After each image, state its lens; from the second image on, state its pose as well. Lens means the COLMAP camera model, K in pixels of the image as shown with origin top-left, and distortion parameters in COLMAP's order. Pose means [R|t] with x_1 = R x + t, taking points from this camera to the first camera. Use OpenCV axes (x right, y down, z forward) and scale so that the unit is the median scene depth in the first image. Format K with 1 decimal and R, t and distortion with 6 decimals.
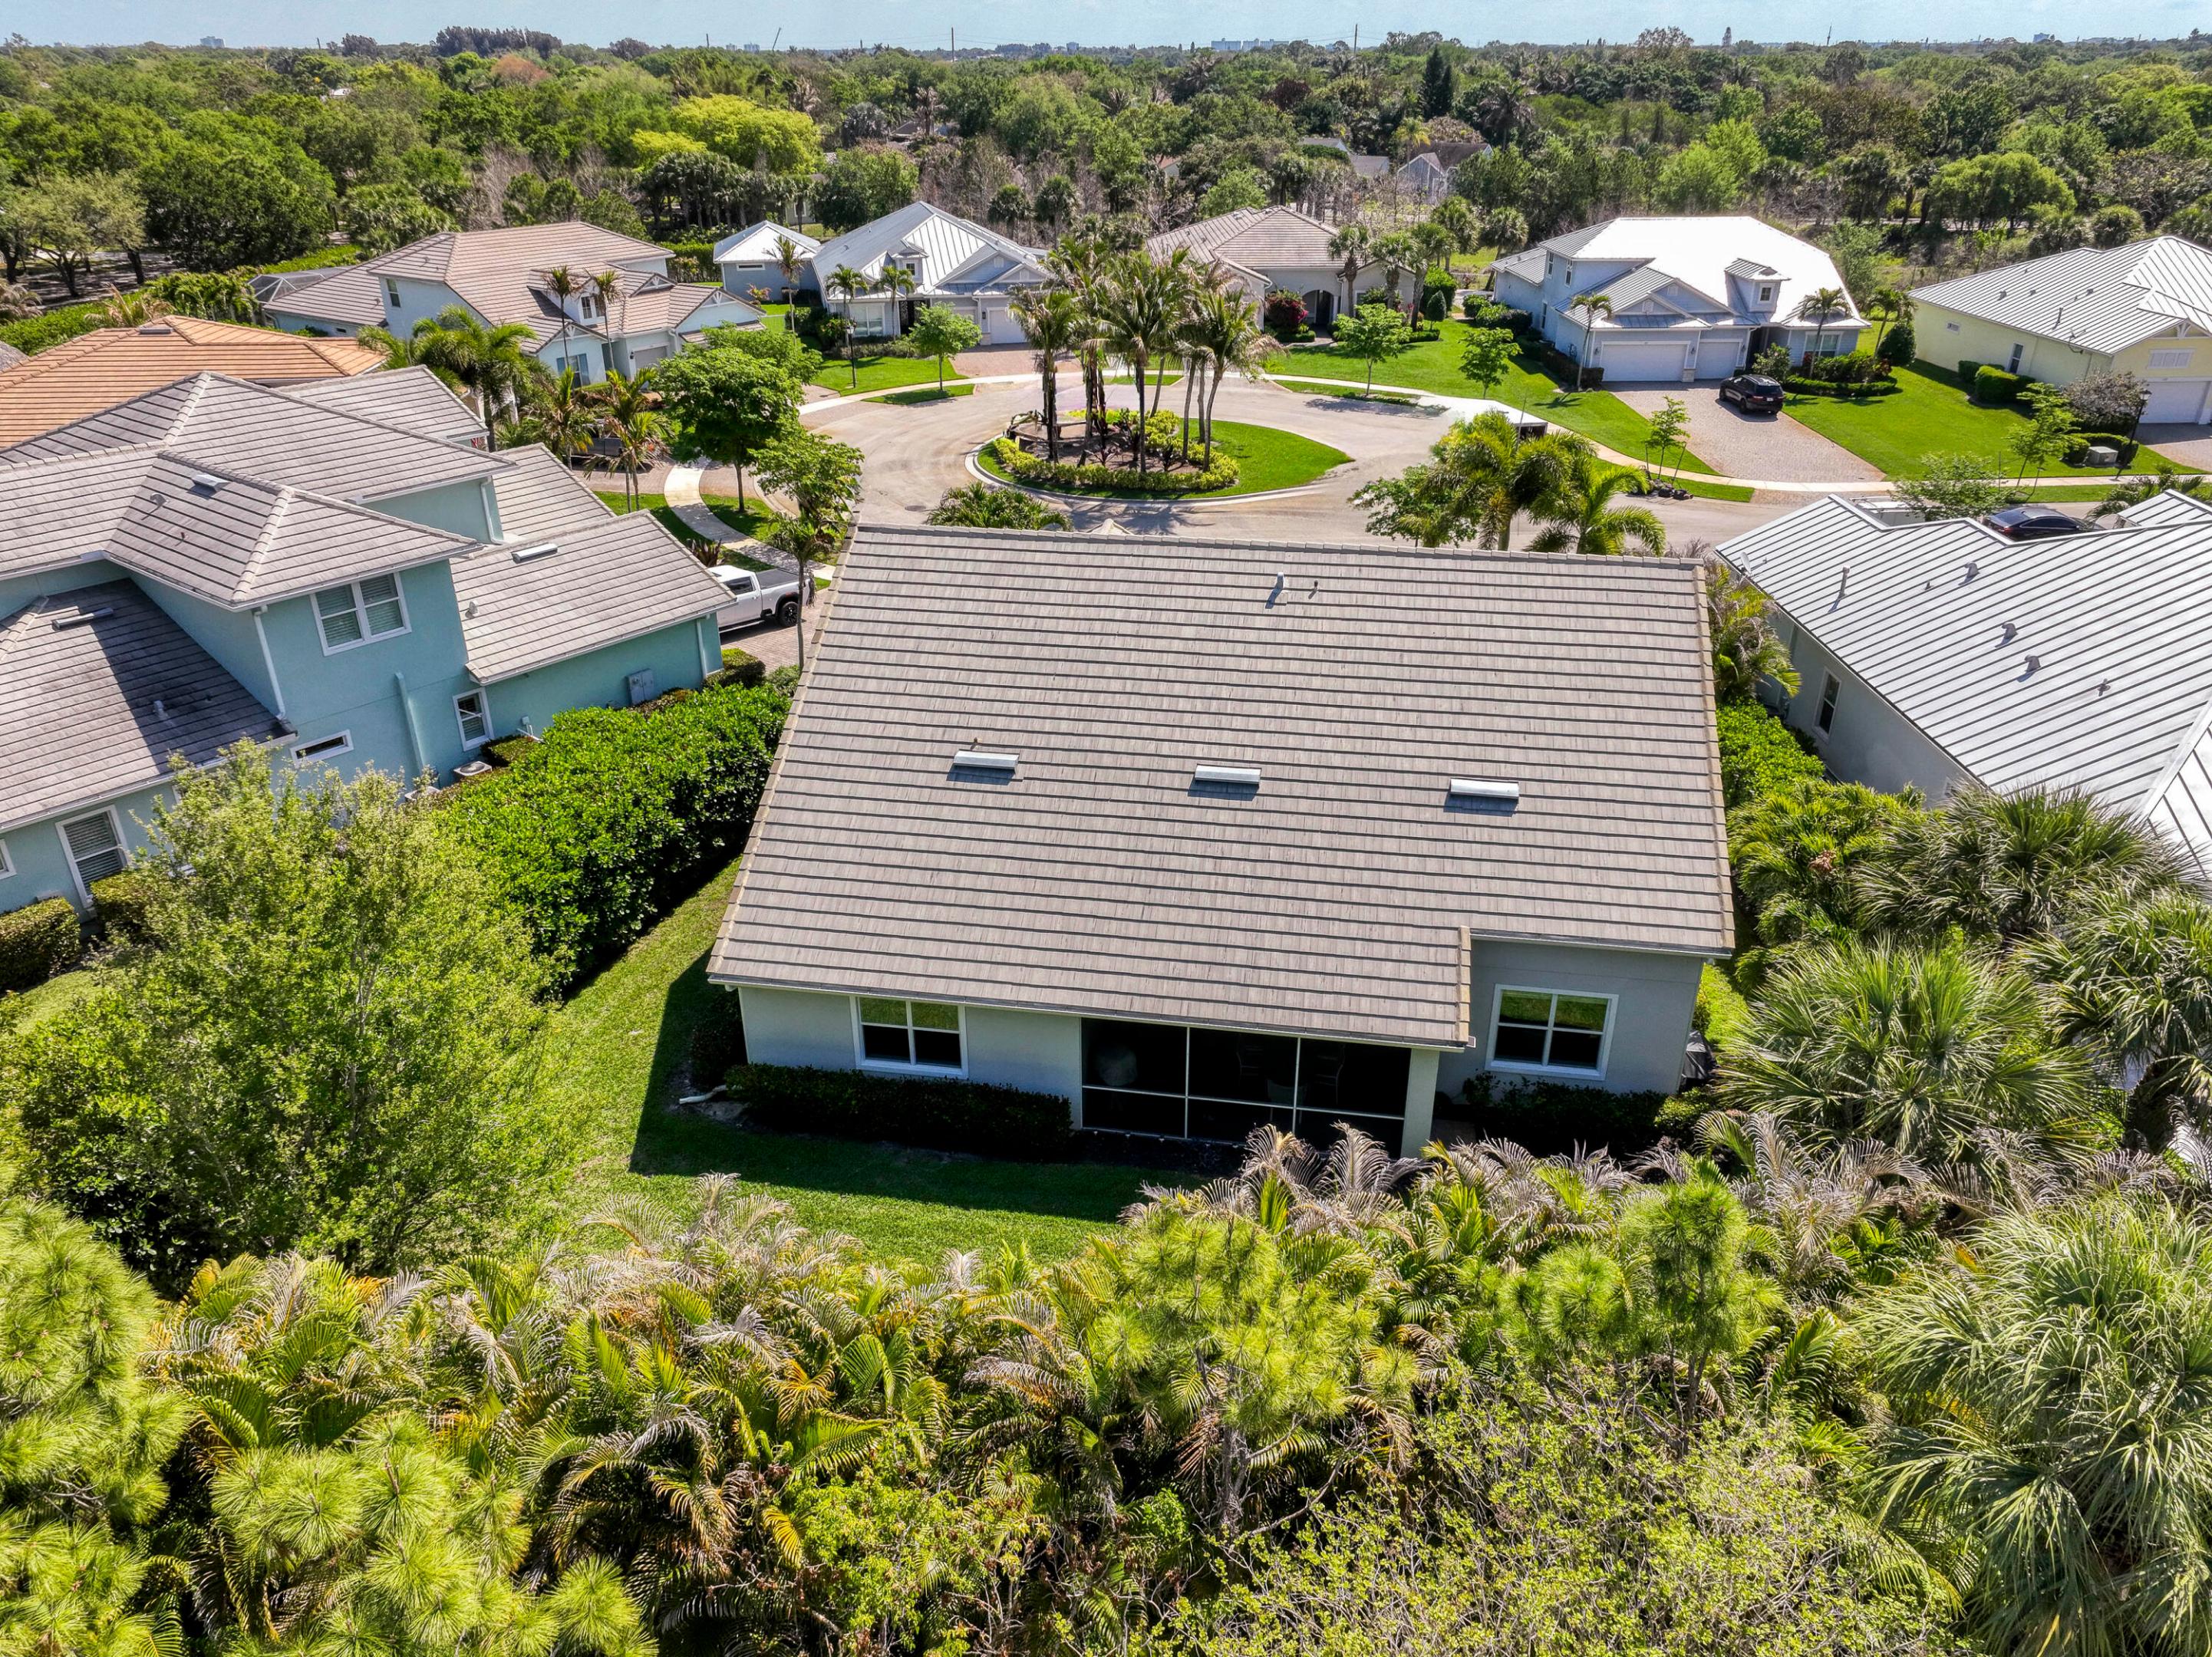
lens RADIAL K [[1544.3, 0, 1106.5], [0, 1544.3, 829.8], [0, 0, 1]] dist [0.001905, -0.004817]
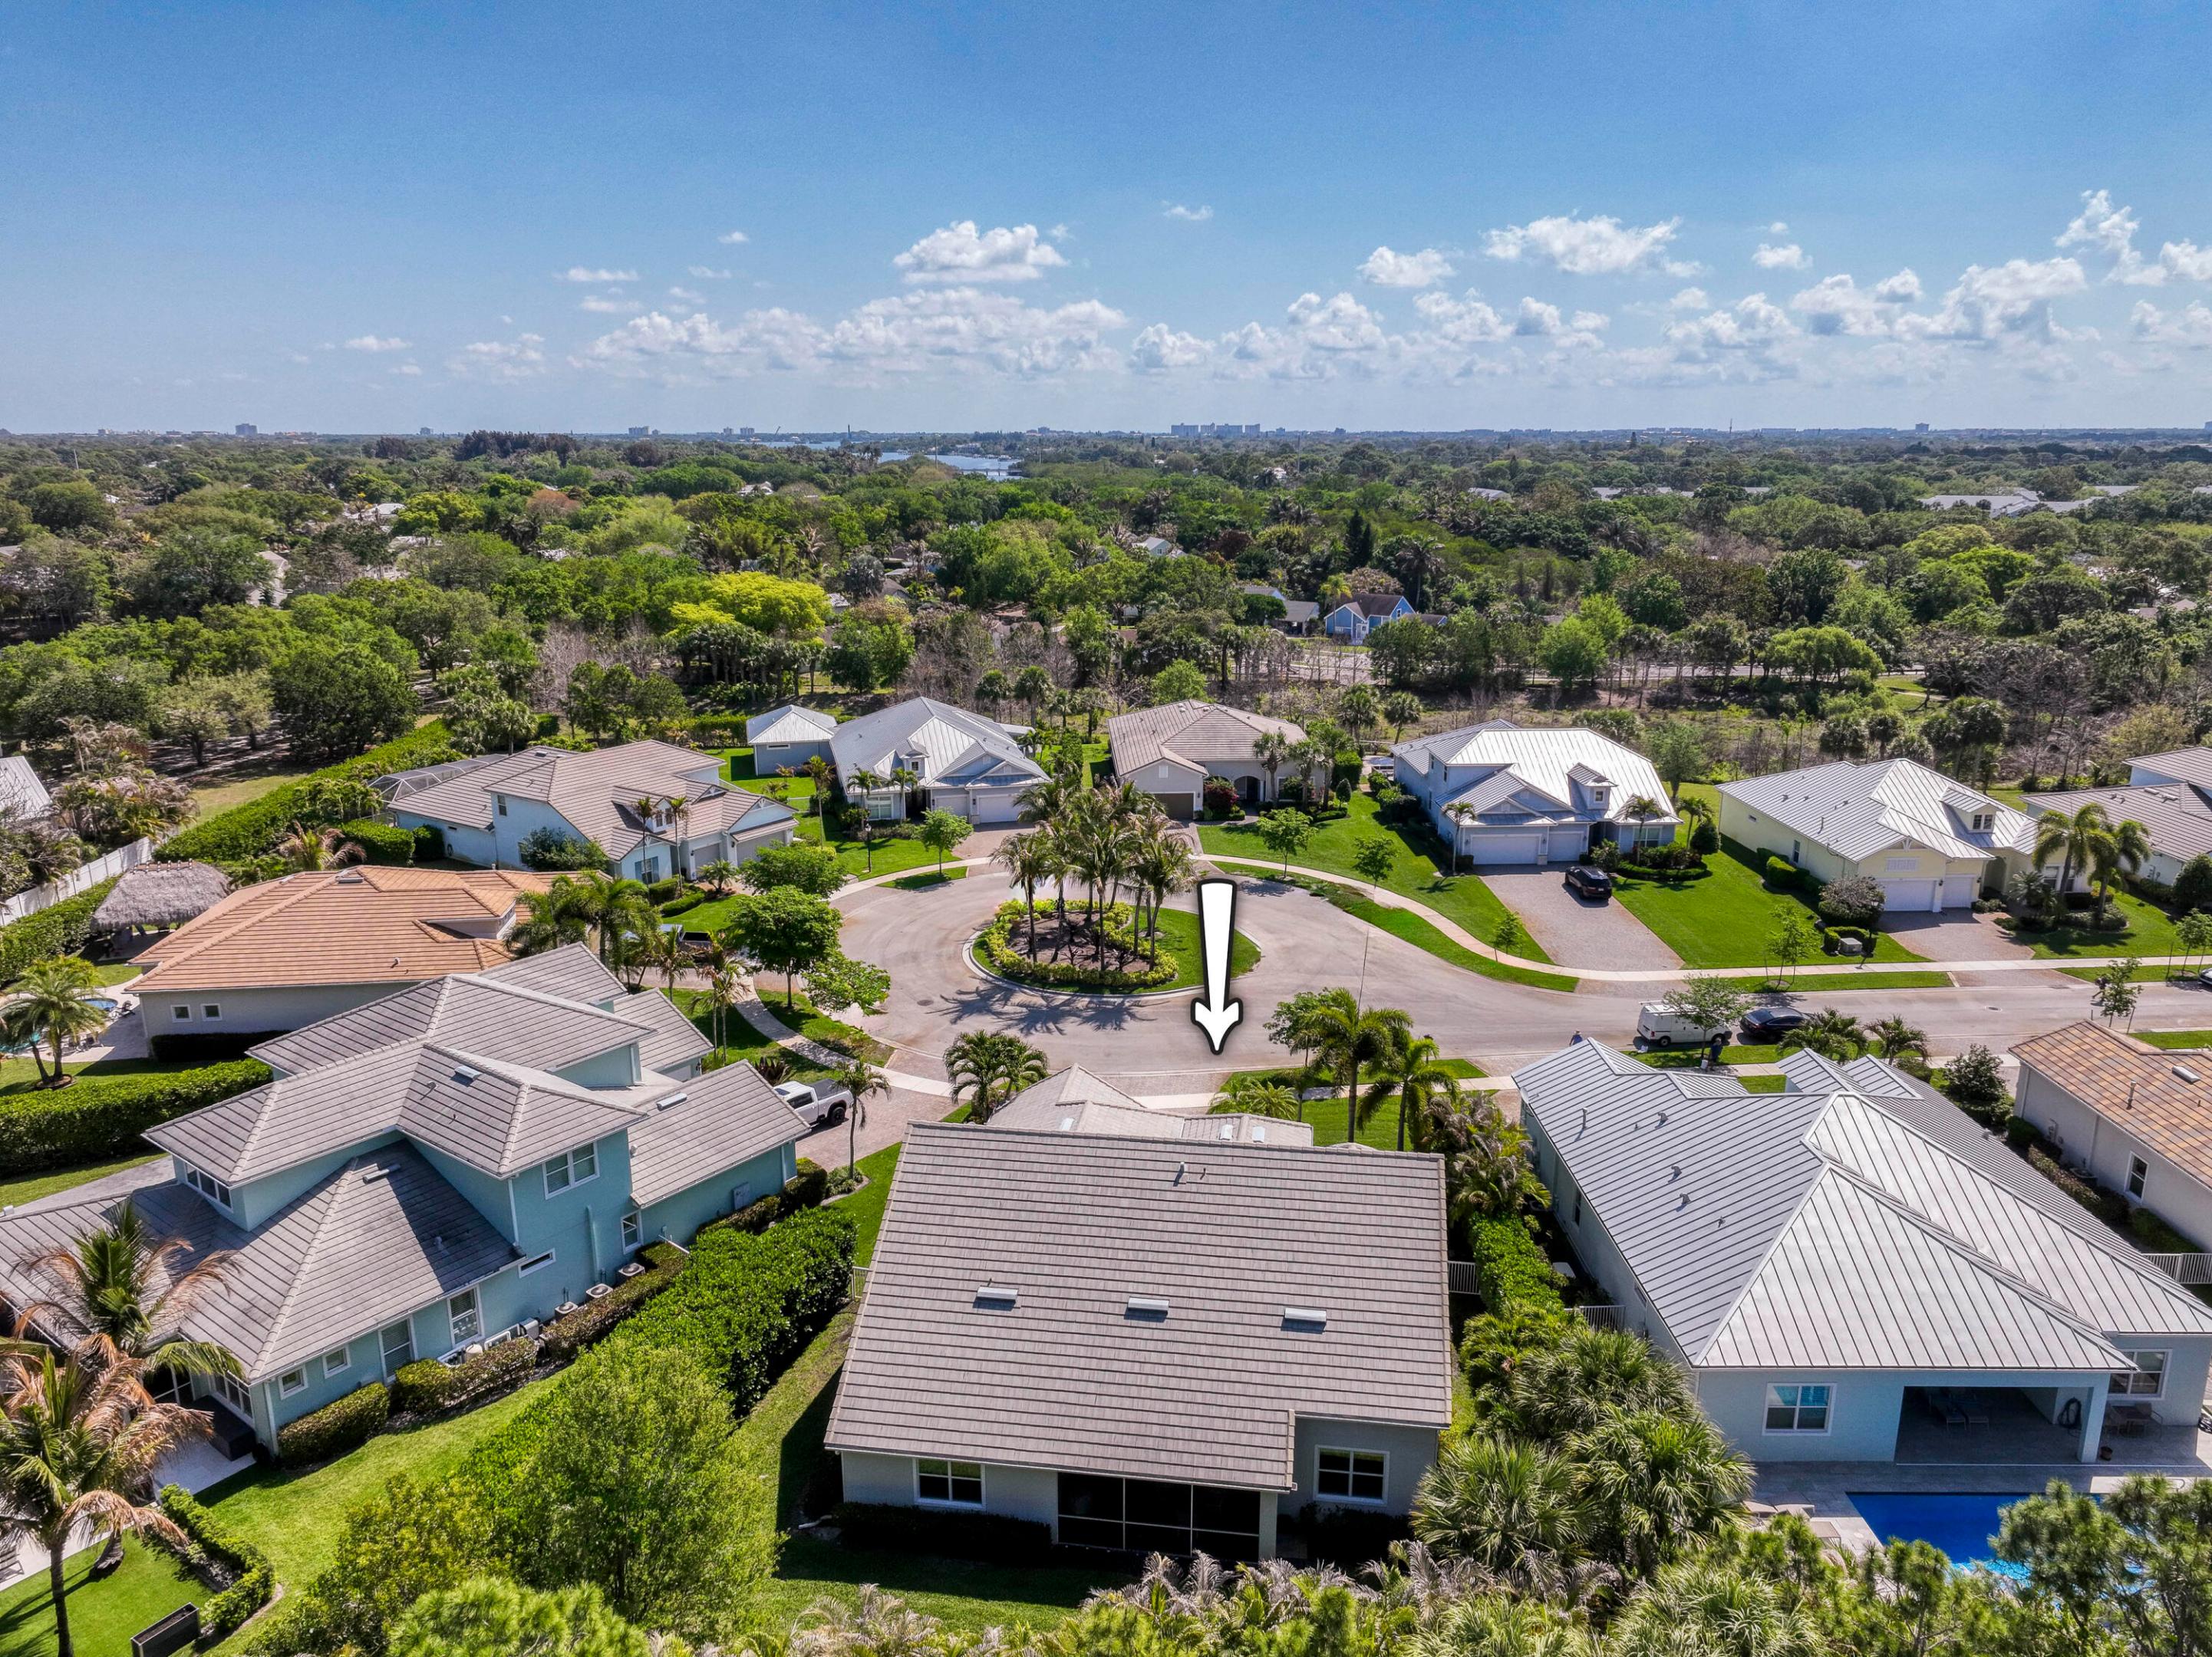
lens RADIAL K [[1544.3, 0, 1105.7], [0, 1544.3, 826.5], [0, 0, 1]] dist [0.001905, -0.004817]
pose [[0.999811, -0.004124, 0.018984, 0.003767], [0.008111, 0.976578, -0.215011, -0.118156], [-0.017653, 0.215124, 0.976427, -0.452816]]
